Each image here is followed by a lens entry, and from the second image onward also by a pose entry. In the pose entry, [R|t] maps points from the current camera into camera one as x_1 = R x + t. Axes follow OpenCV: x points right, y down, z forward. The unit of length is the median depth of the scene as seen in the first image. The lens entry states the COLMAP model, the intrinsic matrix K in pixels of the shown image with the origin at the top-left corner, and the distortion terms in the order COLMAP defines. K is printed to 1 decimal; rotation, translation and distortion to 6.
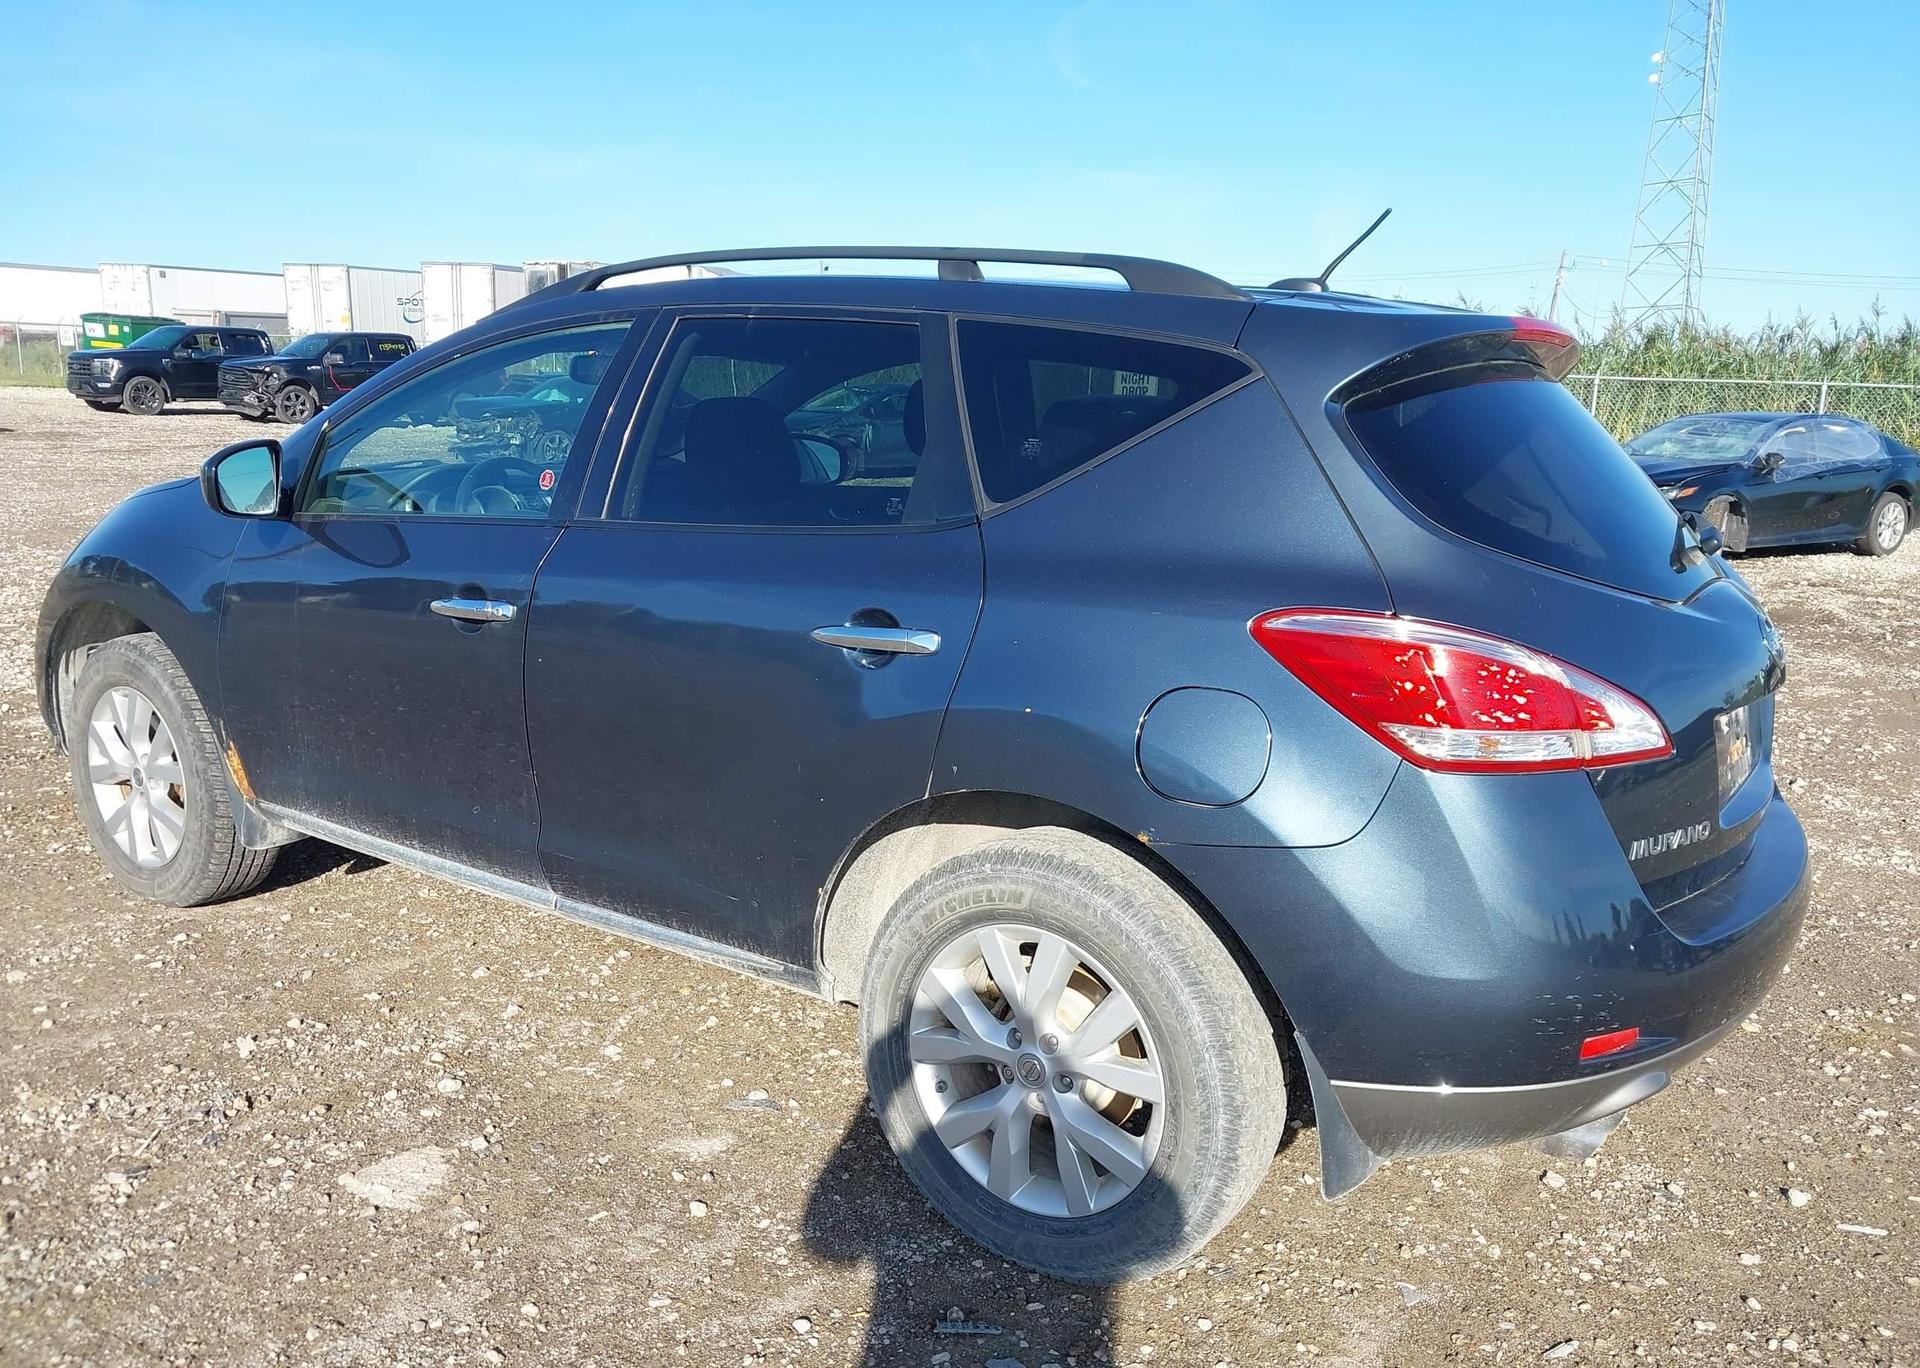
lens RADIAL K [[1563.2, 0, 939.1], [0, 1563.2, 683.6], [0, 0, 1]] dist [0.010097, -0.015614]
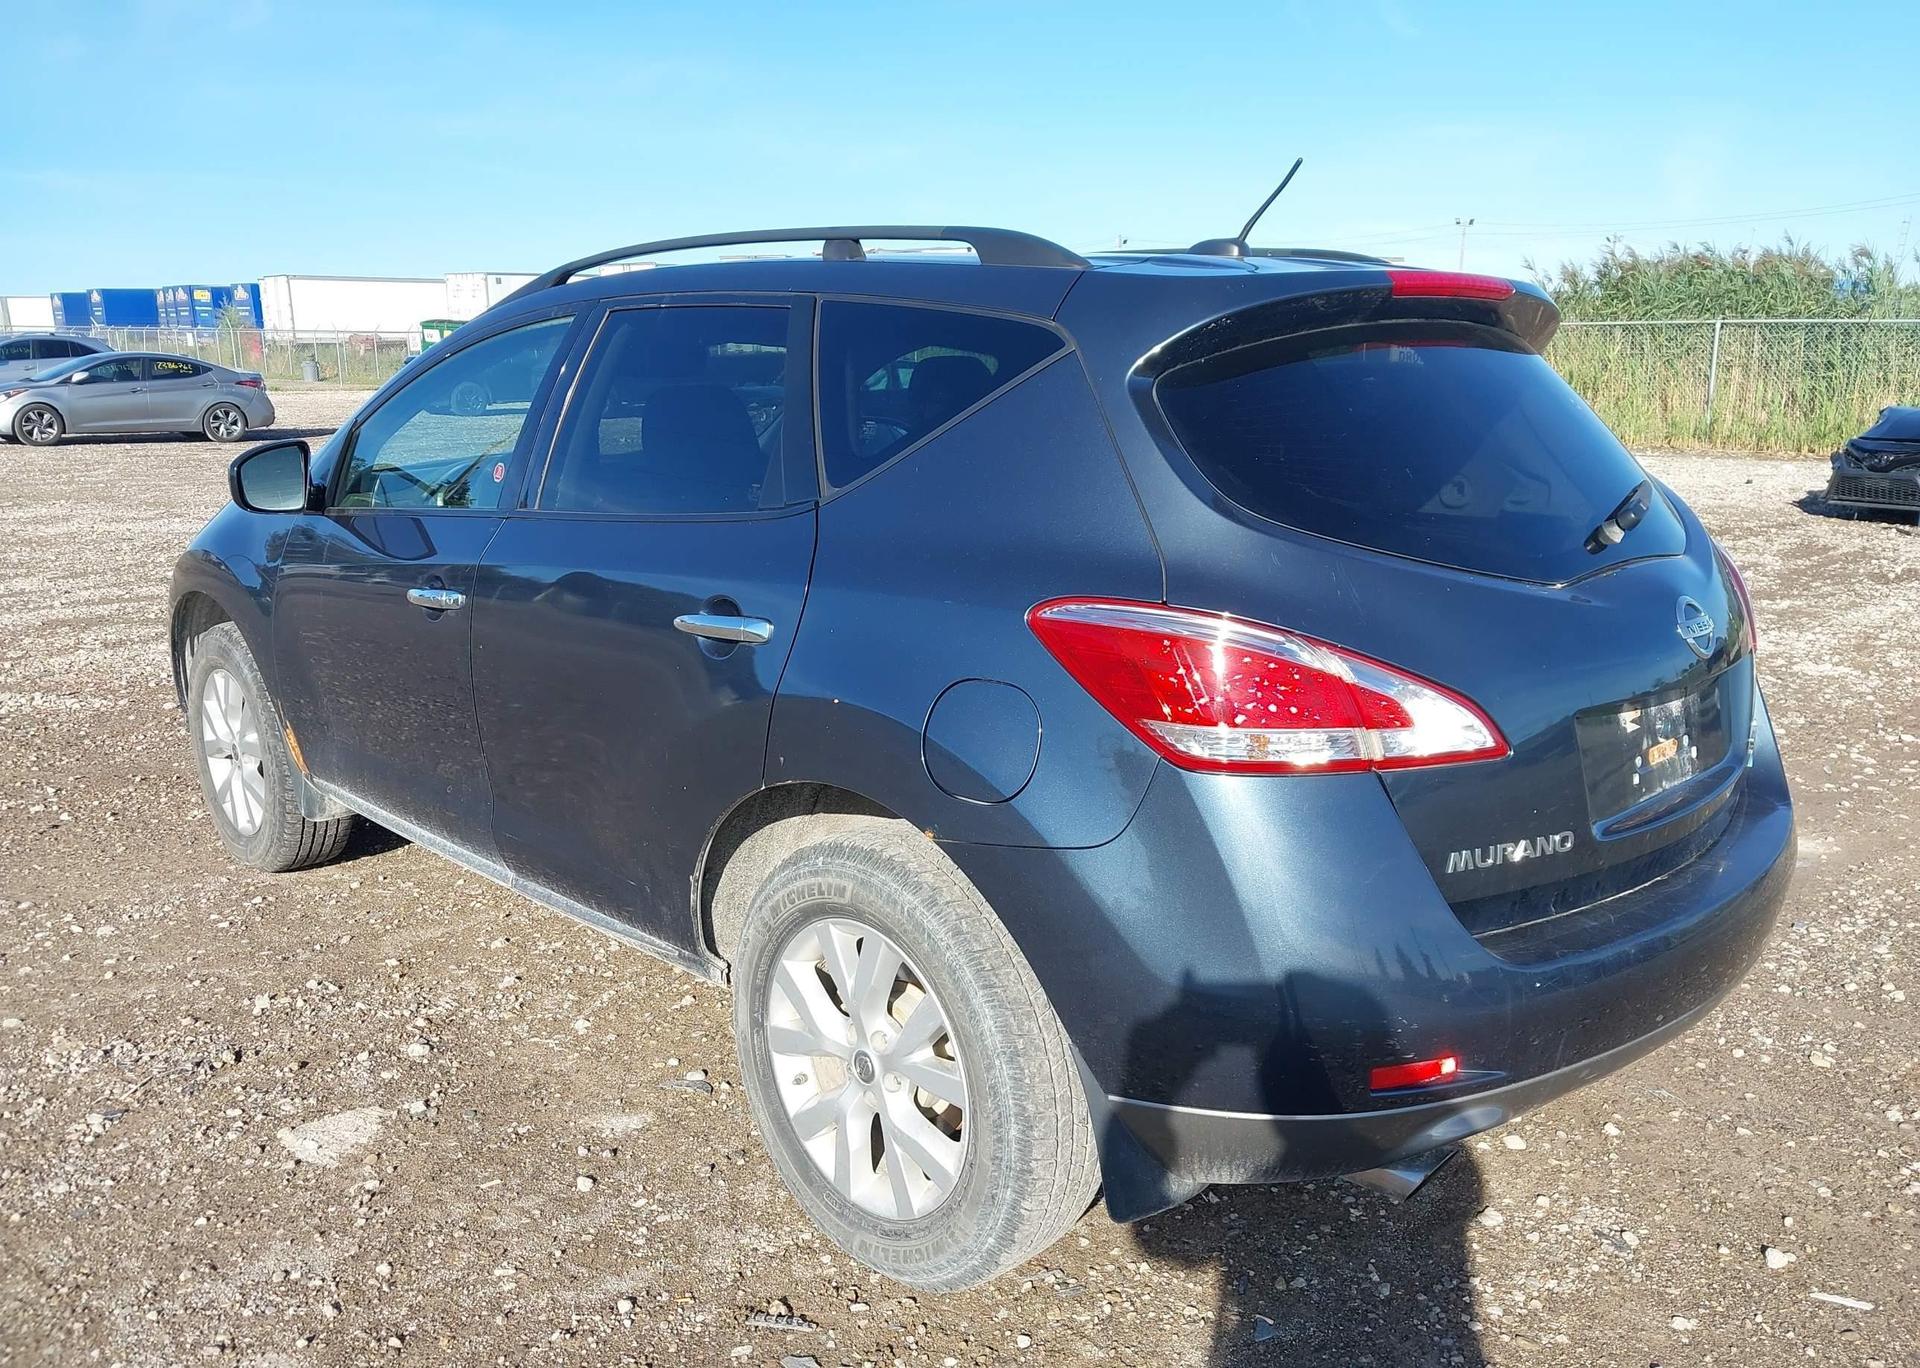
lens RADIAL K [[1563.2, 0, 957.9], [0, 1563.2, 685.4], [0, 0, 1]] dist [0.010097, -0.015614]
pose [[0.978627, 0.004745, -0.205590, 0.300935], [-0.001384, 0.999863, 0.016490, -0.008176], [0.205640, -0.015853, 0.978499, 0.053470]]
